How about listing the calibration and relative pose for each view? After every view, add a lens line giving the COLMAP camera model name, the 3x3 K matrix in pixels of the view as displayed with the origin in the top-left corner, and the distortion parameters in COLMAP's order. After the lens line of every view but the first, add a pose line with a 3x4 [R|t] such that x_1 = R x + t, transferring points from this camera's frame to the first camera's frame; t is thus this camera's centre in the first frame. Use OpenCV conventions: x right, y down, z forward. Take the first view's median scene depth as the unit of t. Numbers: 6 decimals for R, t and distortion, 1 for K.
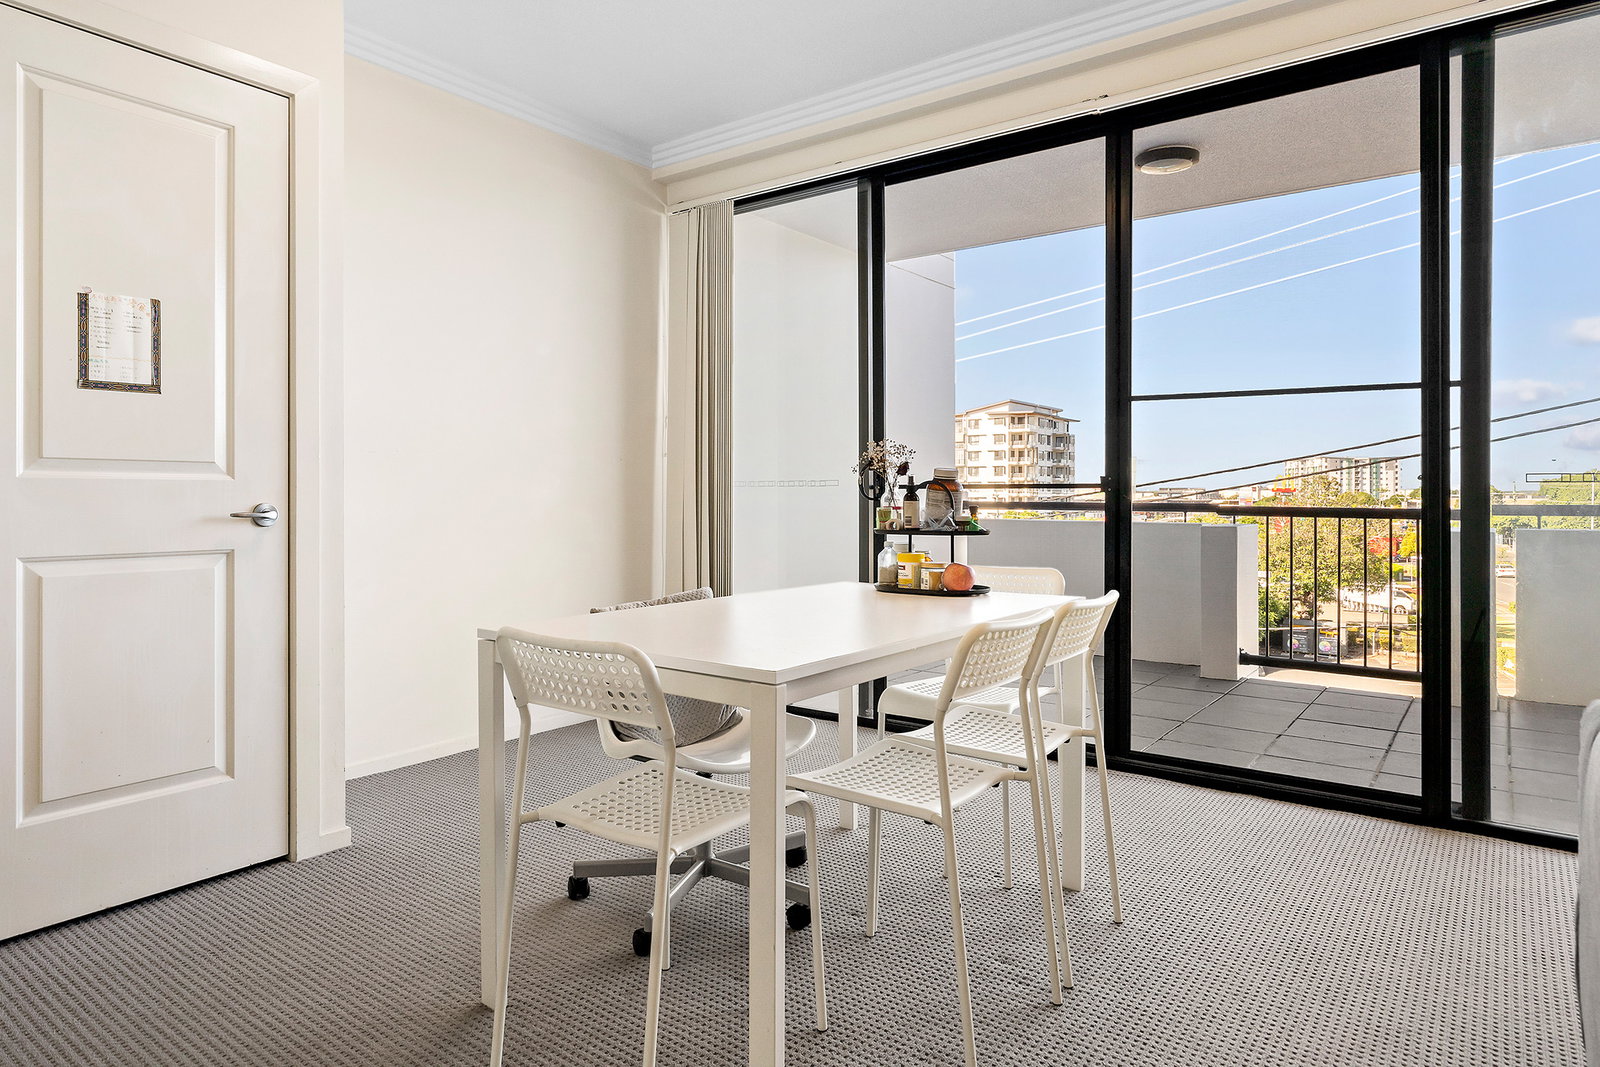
lens RADIAL K [[957.6, 0, 799.0], [0, 957.6, 519.7], [0, 0, 1]] dist [-0.003730, -0.000429]
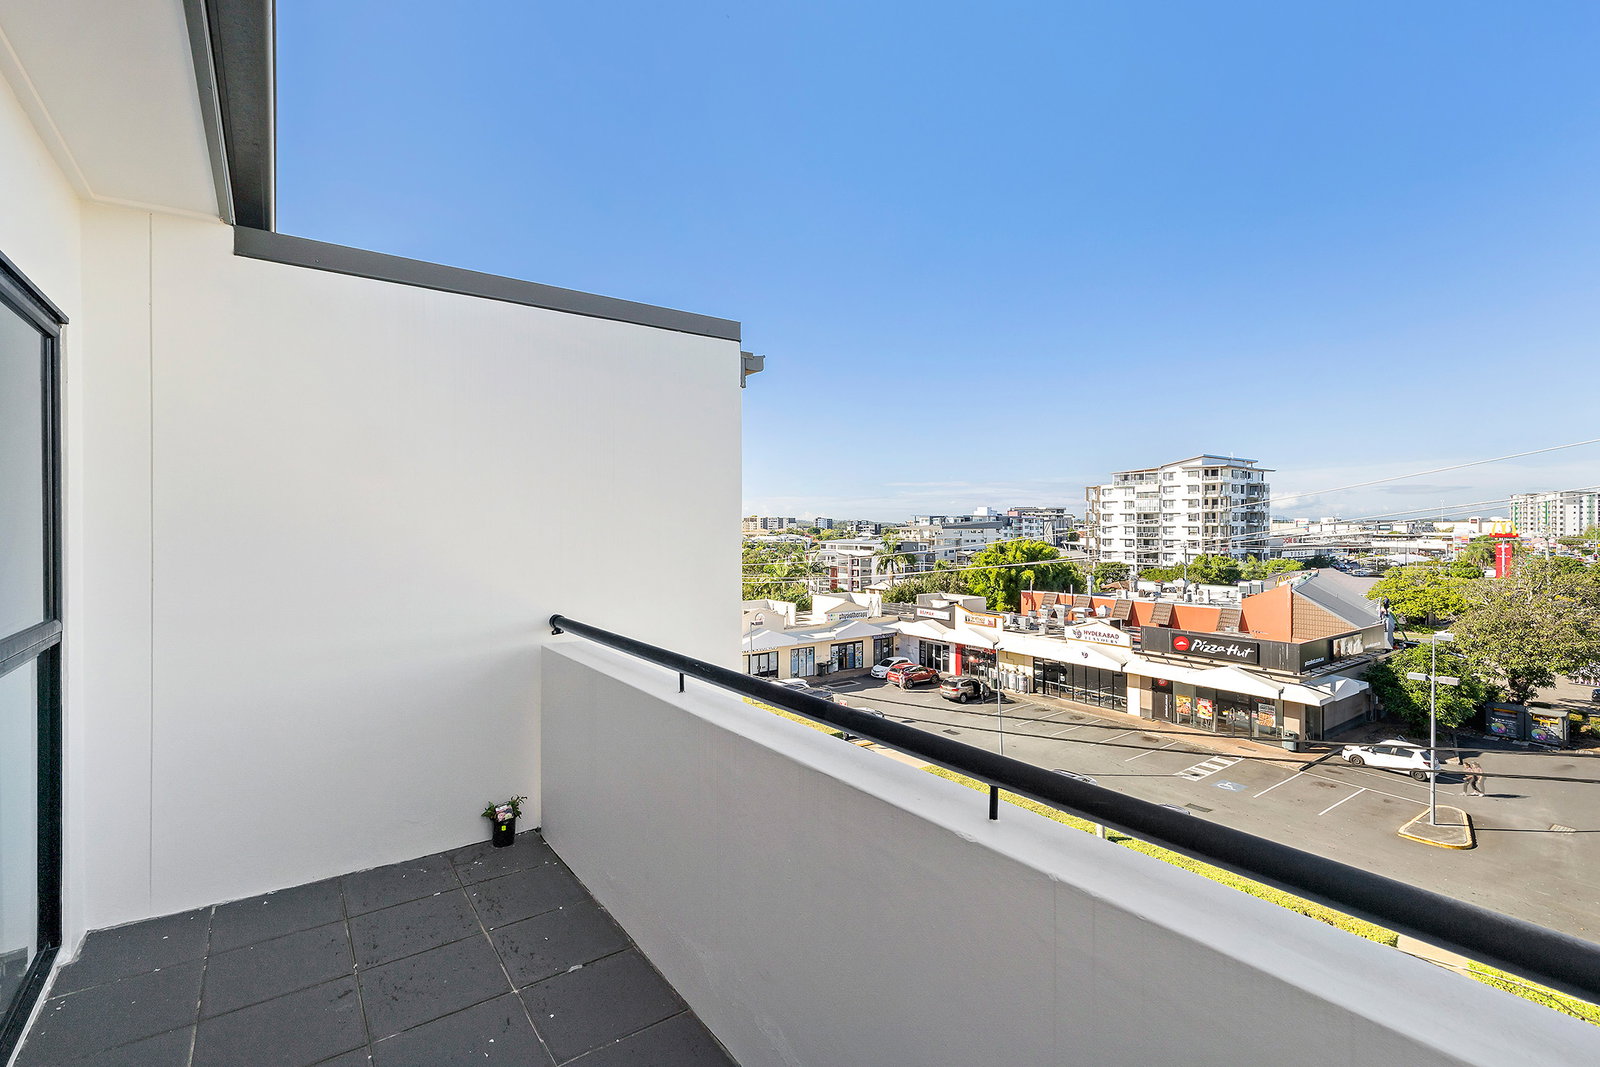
lens RADIAL K [[729.3, 0, 800.3], [0, 729.3, 535.3], [0, 0, 1]] dist [0.002306, 0.000635]
pose [[0.953379, 0.002906, -0.301762, 0.056277], [-0.001451, 0.999986, 0.005045, -0.073897], [0.301772, -0.004372, 0.953370, 0.061513]]
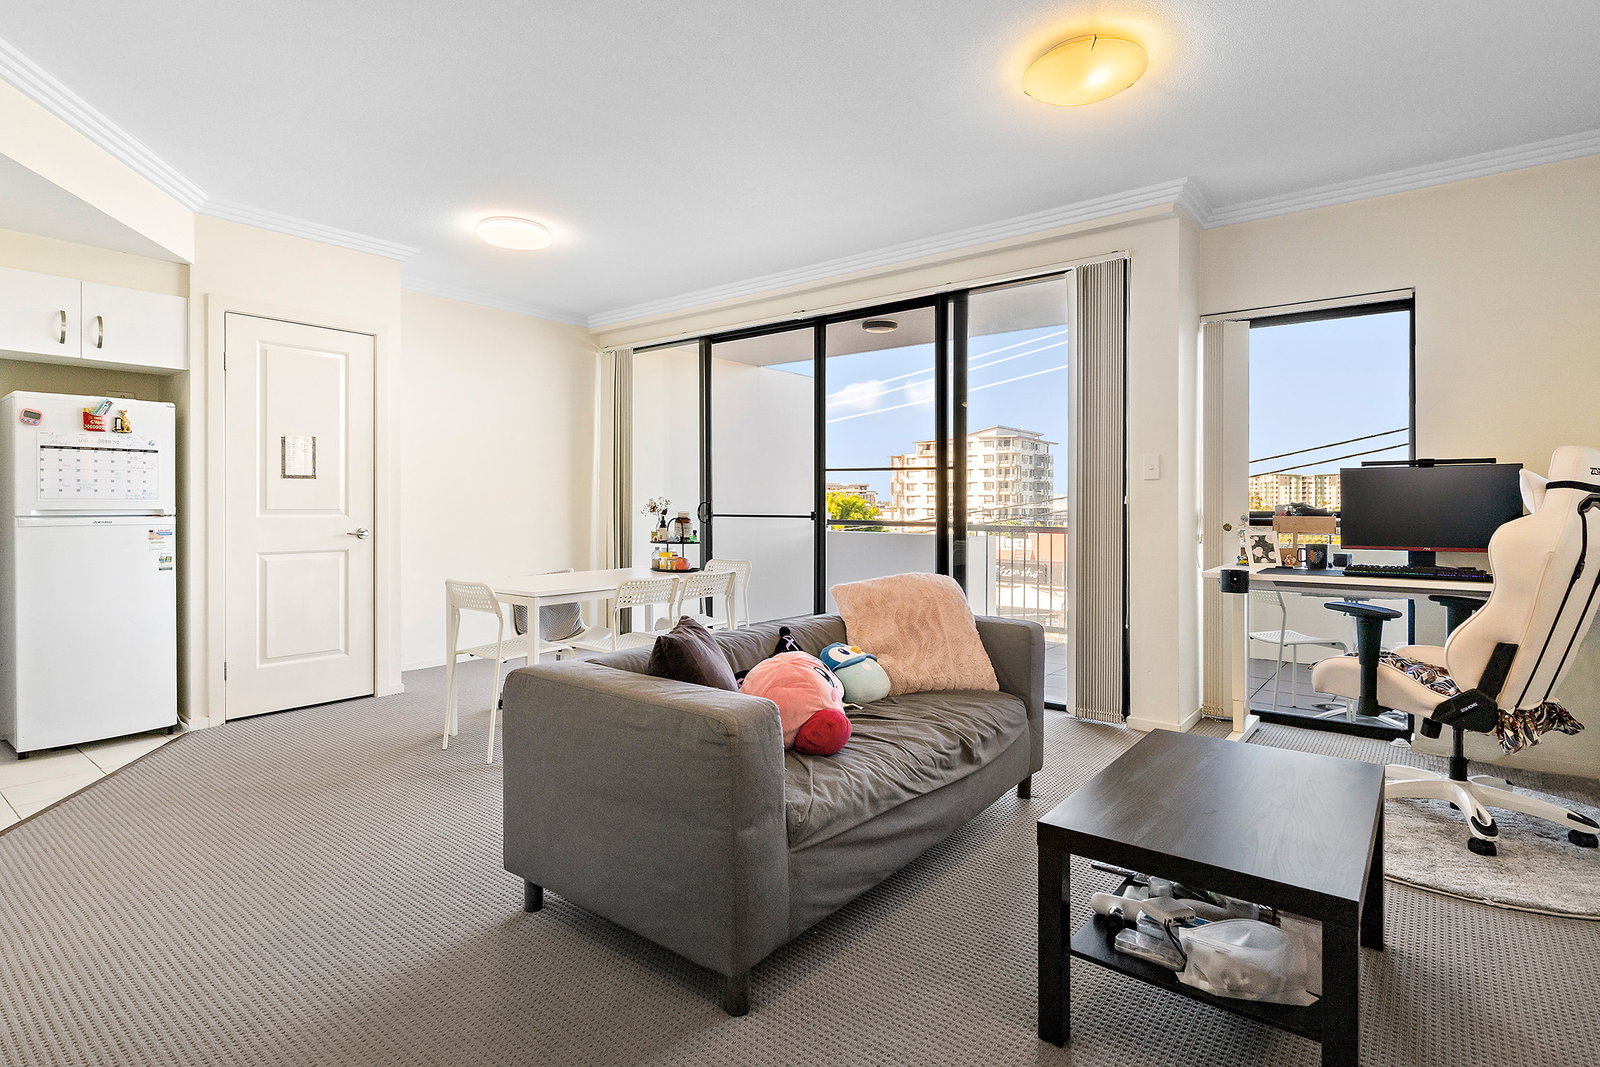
lens RADIAL K [[822.6, 0, 800.1], [0, 822.6, 529.4], [0, 0, 1]] dist [-0.004747, -0.000398]
pose [[0.999445, 0.003112, -0.033175, 0.025493], [-0.002998, 0.999989, 0.003505, -0.001252], [0.033186, -0.003404, 0.999443, -0.042669]]
